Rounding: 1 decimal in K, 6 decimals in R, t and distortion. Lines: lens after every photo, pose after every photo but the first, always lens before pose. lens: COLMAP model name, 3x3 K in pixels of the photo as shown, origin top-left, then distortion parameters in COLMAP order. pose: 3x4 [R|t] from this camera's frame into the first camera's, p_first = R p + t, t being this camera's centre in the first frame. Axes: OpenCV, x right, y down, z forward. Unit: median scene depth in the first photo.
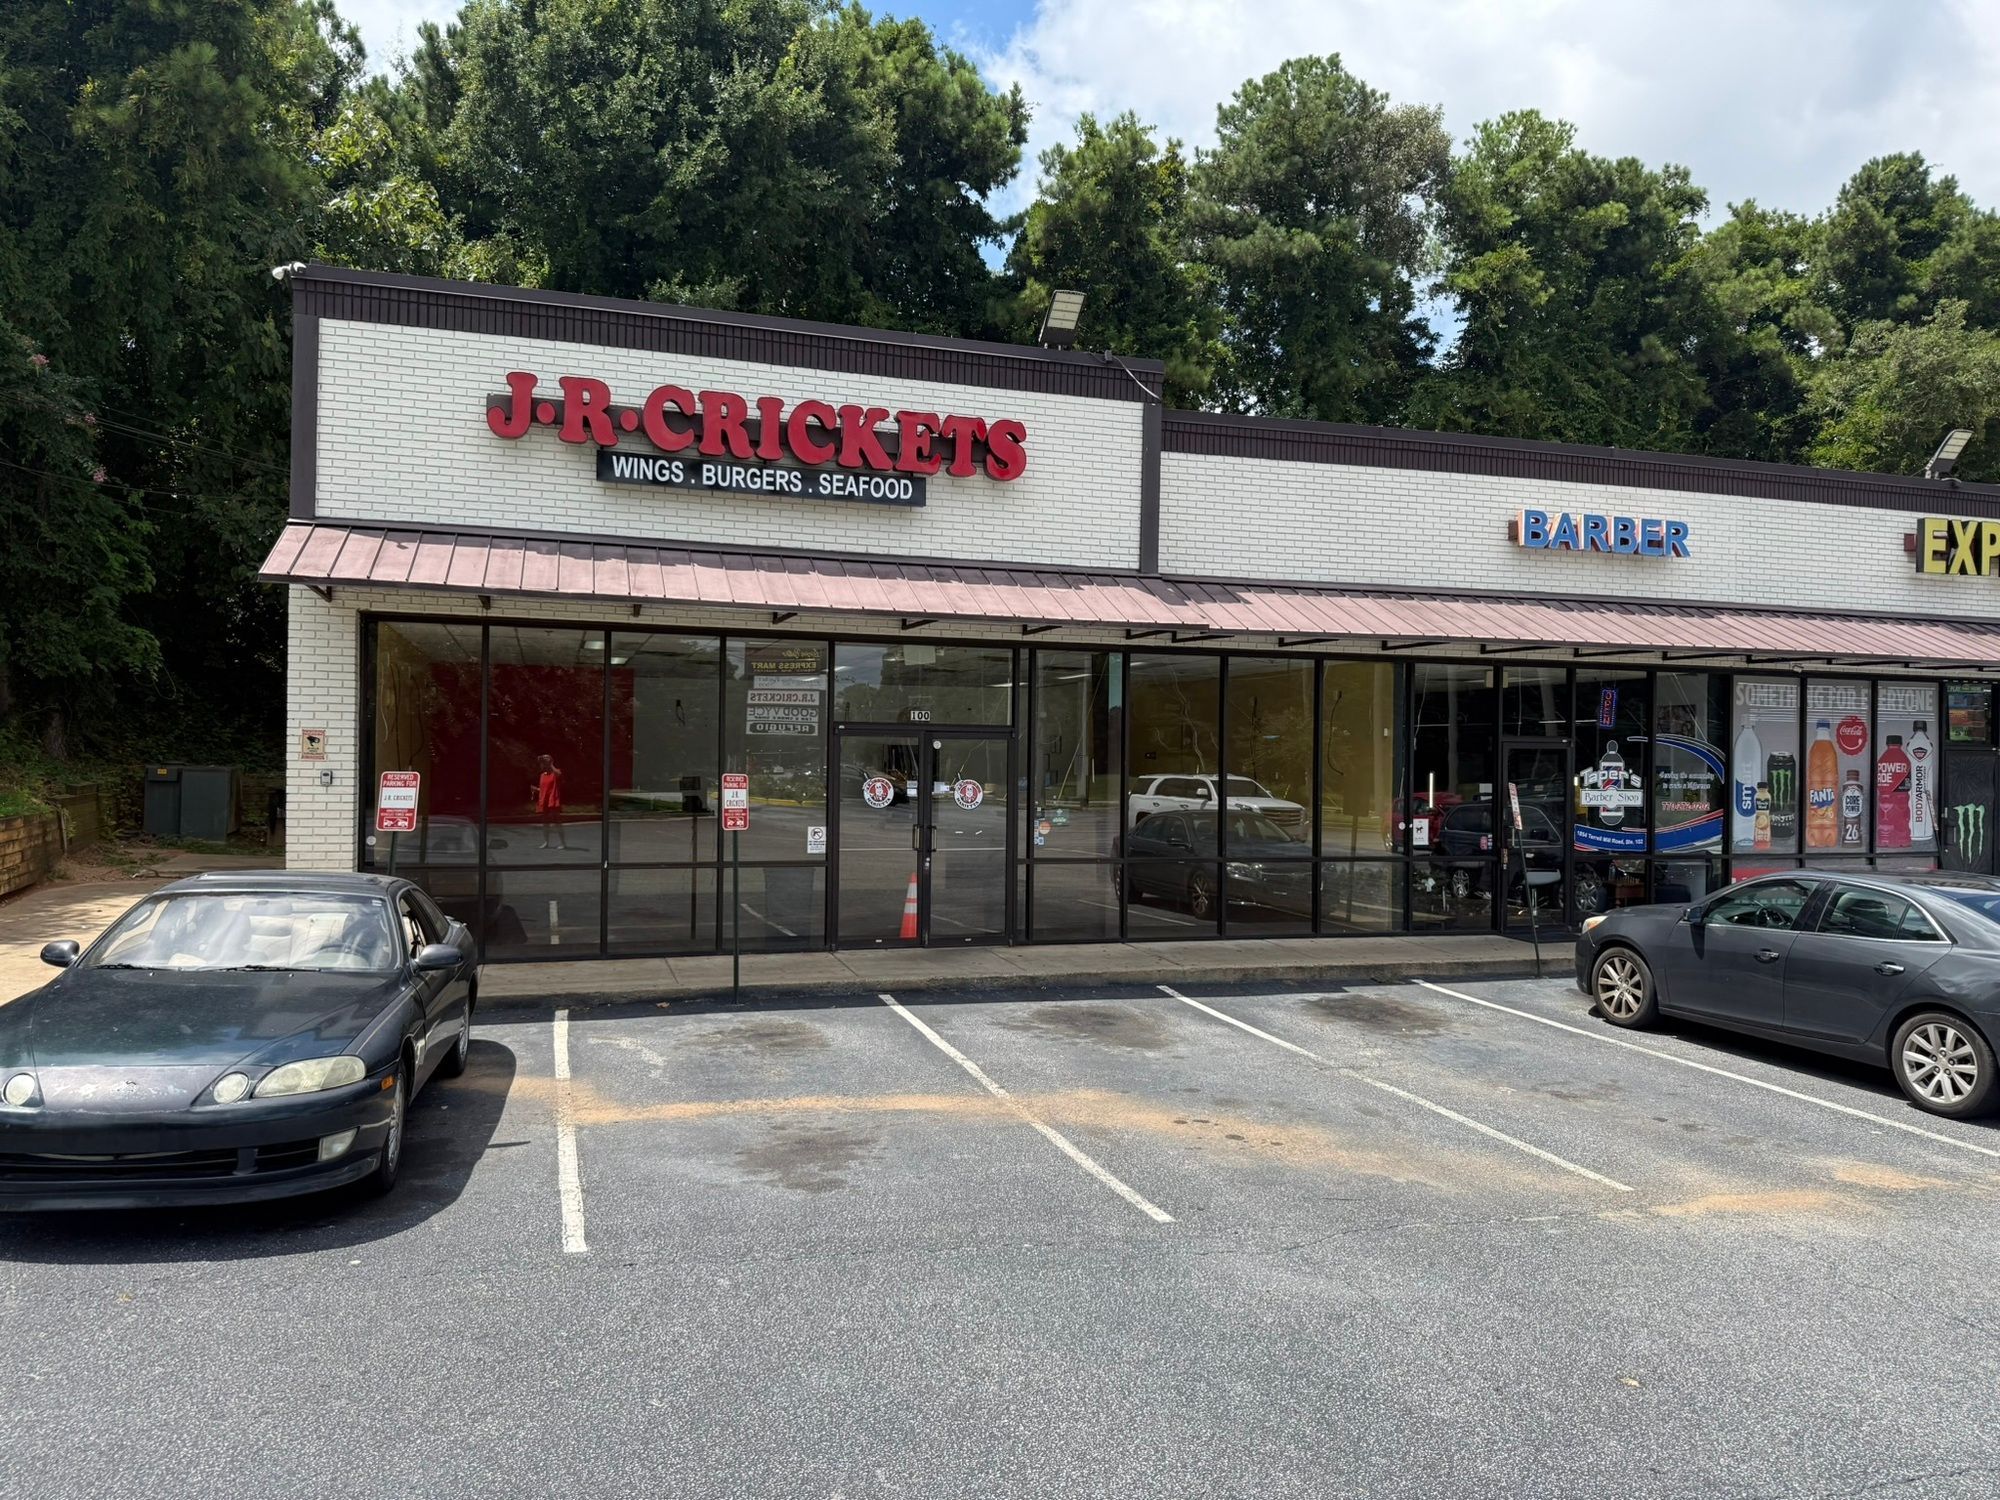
lens RADIAL K [[1399.4, 0, 1000.0], [0, 1399.4, 759.2], [0, 0, 1]] dist [0.025236, -0.040061]
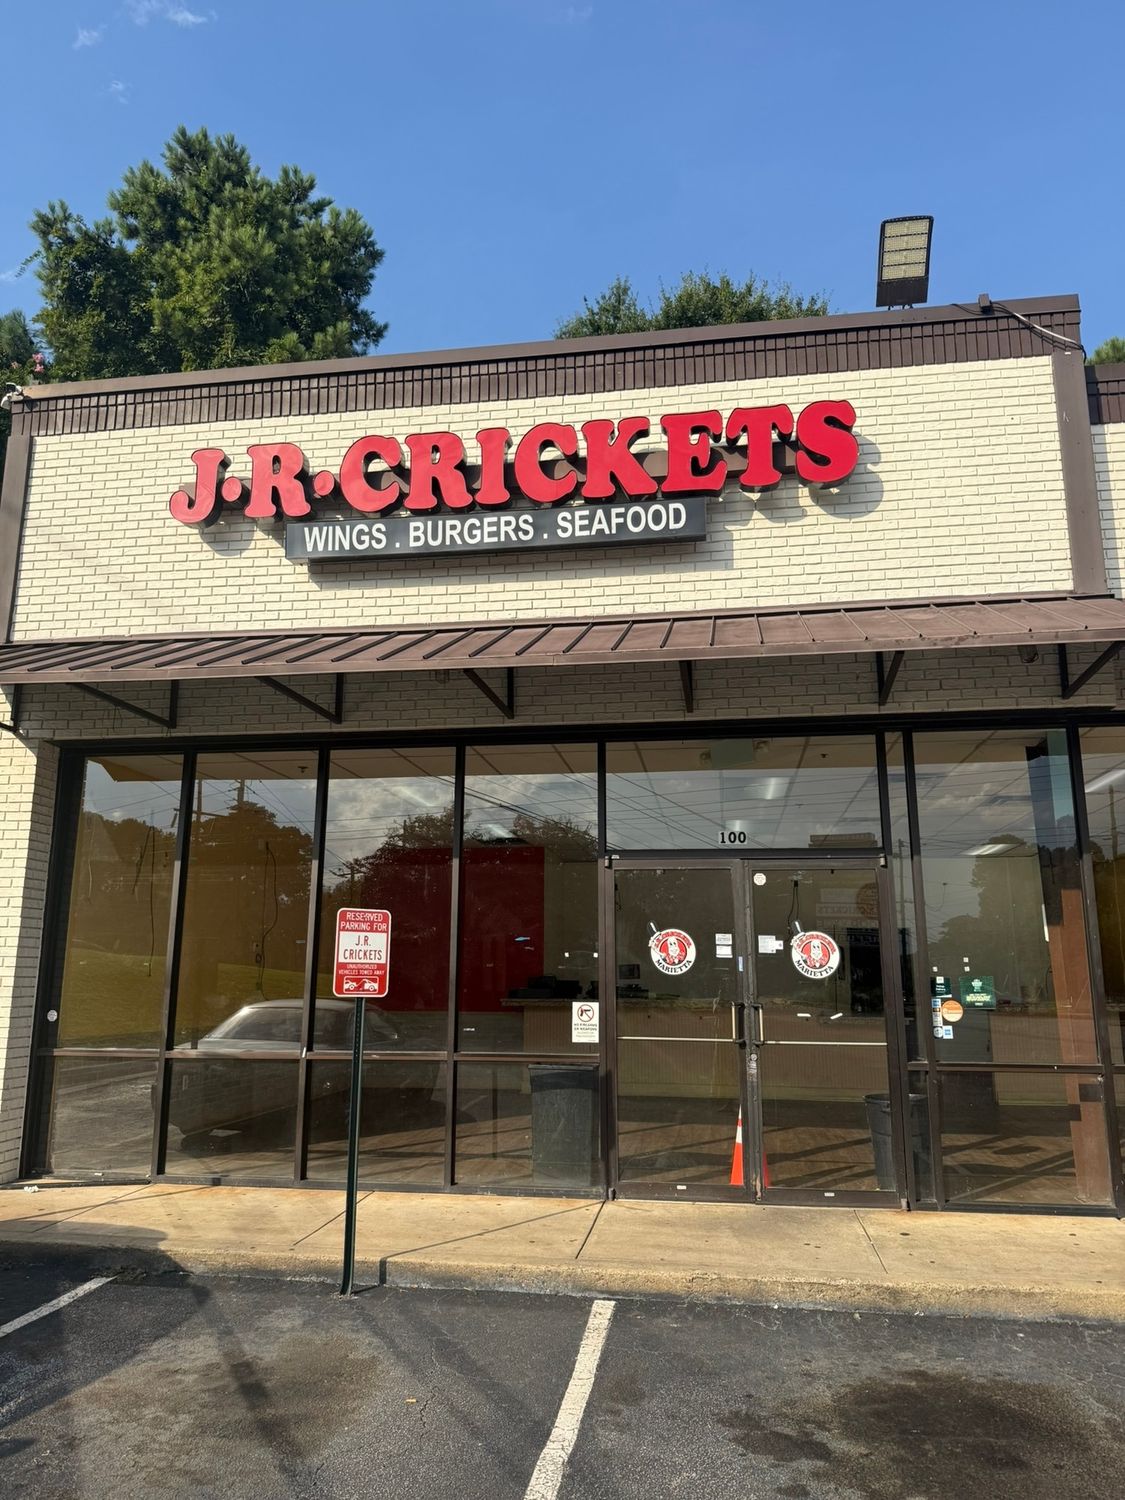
lens RADIAL K [[1049.6, 0, 554.8], [0, 1049.6, 750.0], [0, 0, 1]] dist [0.025236, -0.040061]
pose [[0.883344, -0.107930, -0.456129, 0.108013], [0.004711, 0.975124, -0.221612, 0.041909], [0.468701, 0.193611, 0.861878, 0.524568]]
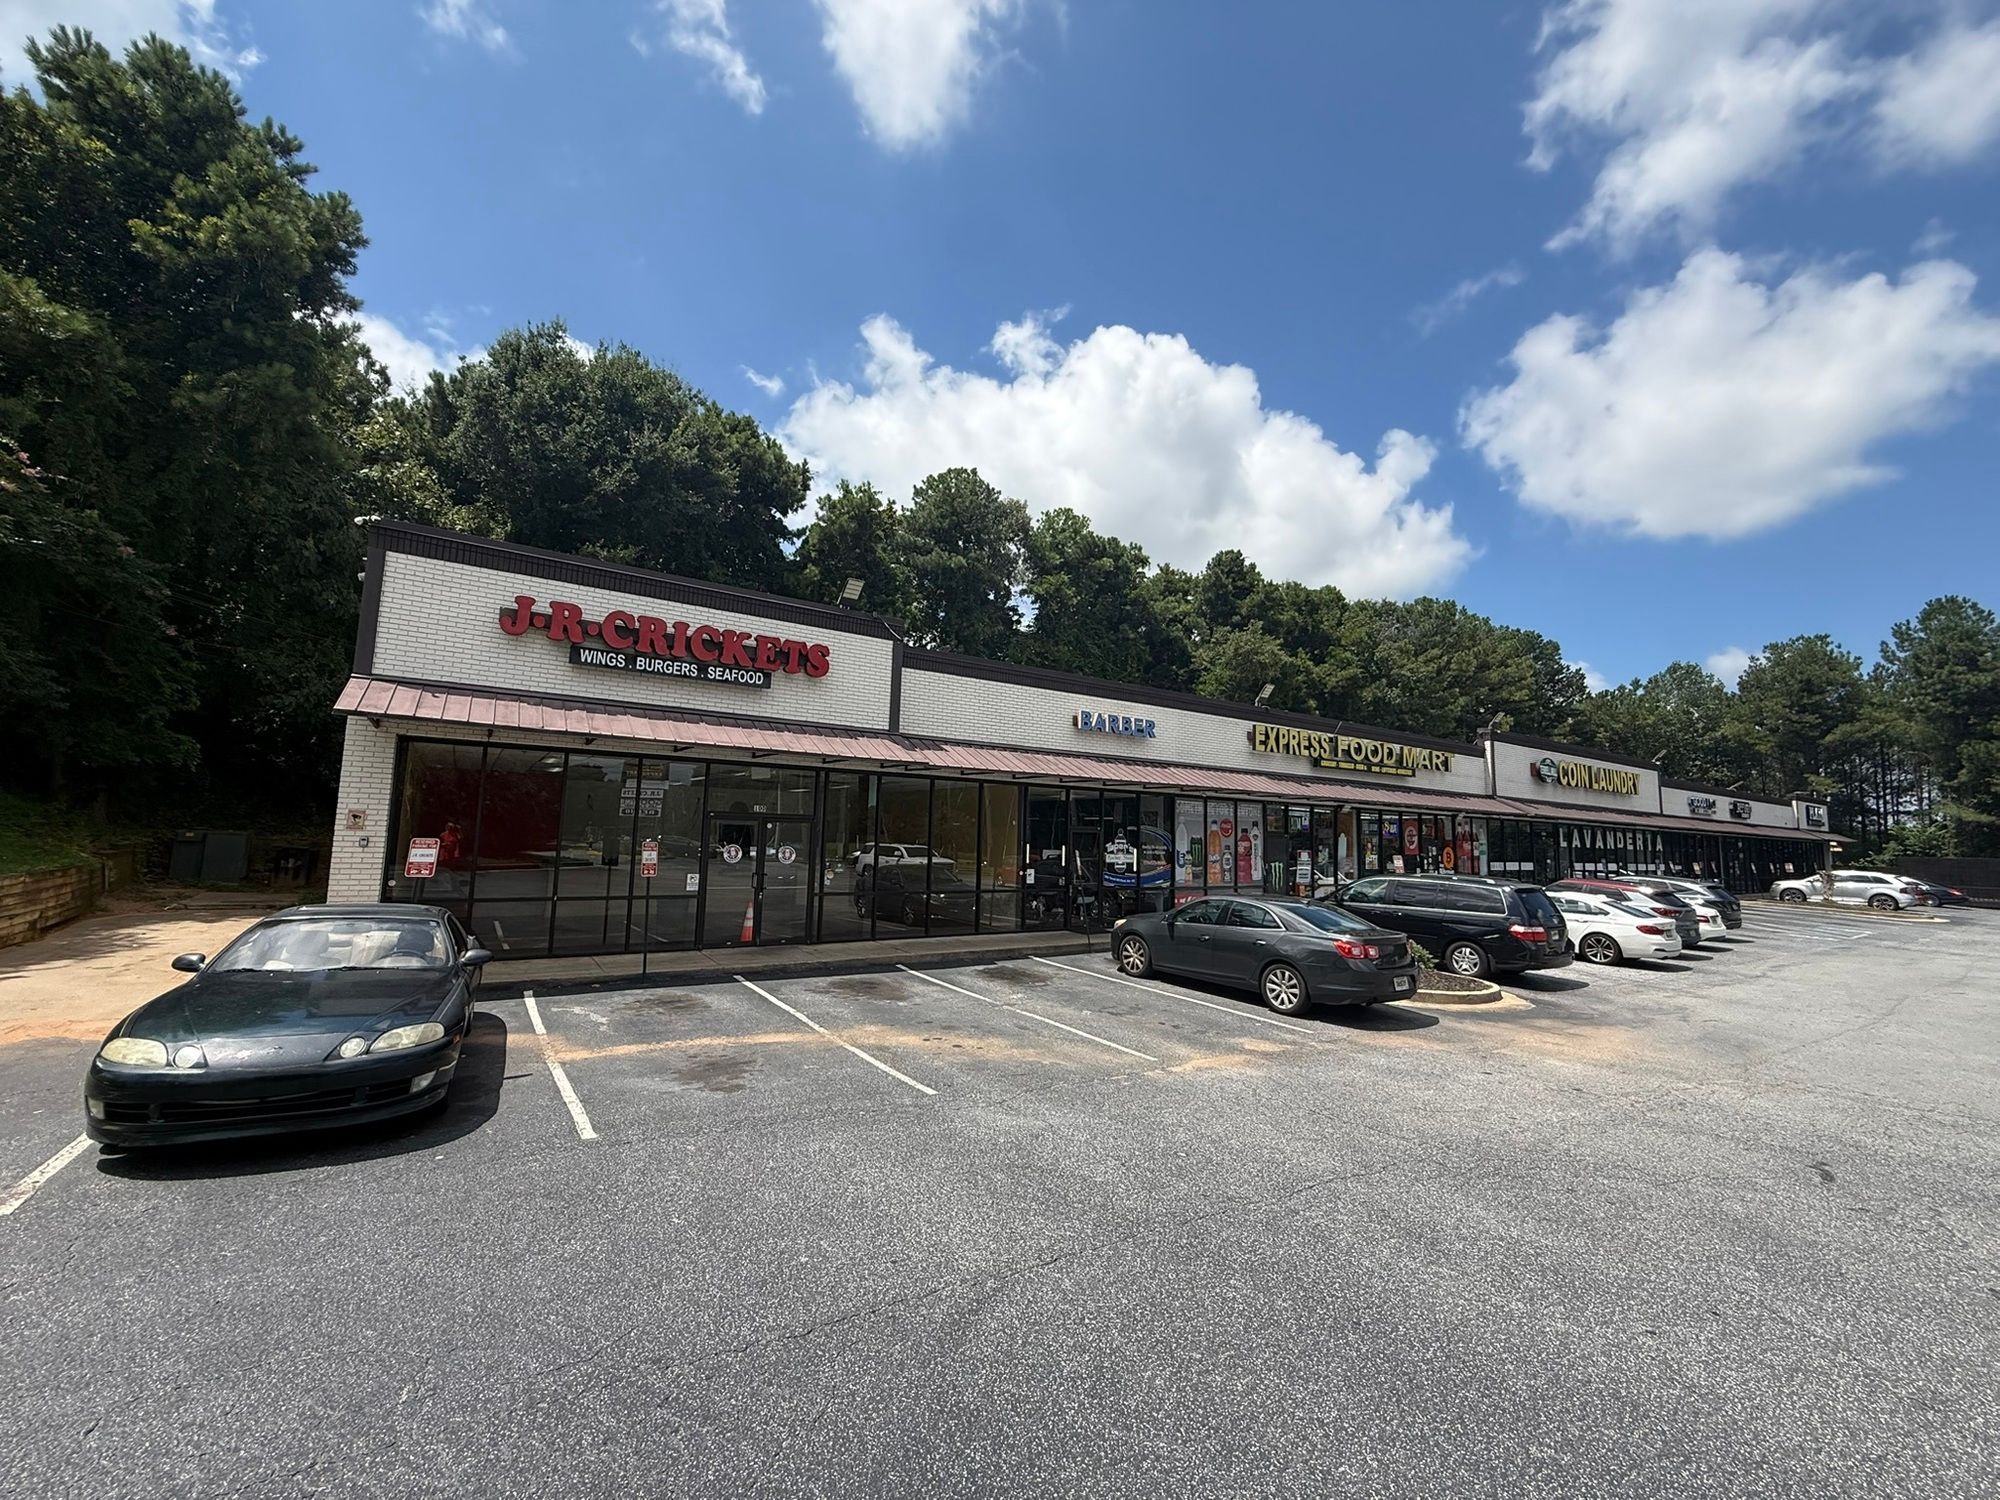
lens RADIAL K [[790.0, 0, 1002.4], [0, 790.0, 746.9], [0, 0, 1]] dist [-0.005590, 0.001098]
pose [[0.959071, 0.043806, 0.279756, -0.047802], [-0.012752, 0.993641, -0.111871, -0.002084], [-0.282877, 0.103725, 0.953531, -0.022443]]
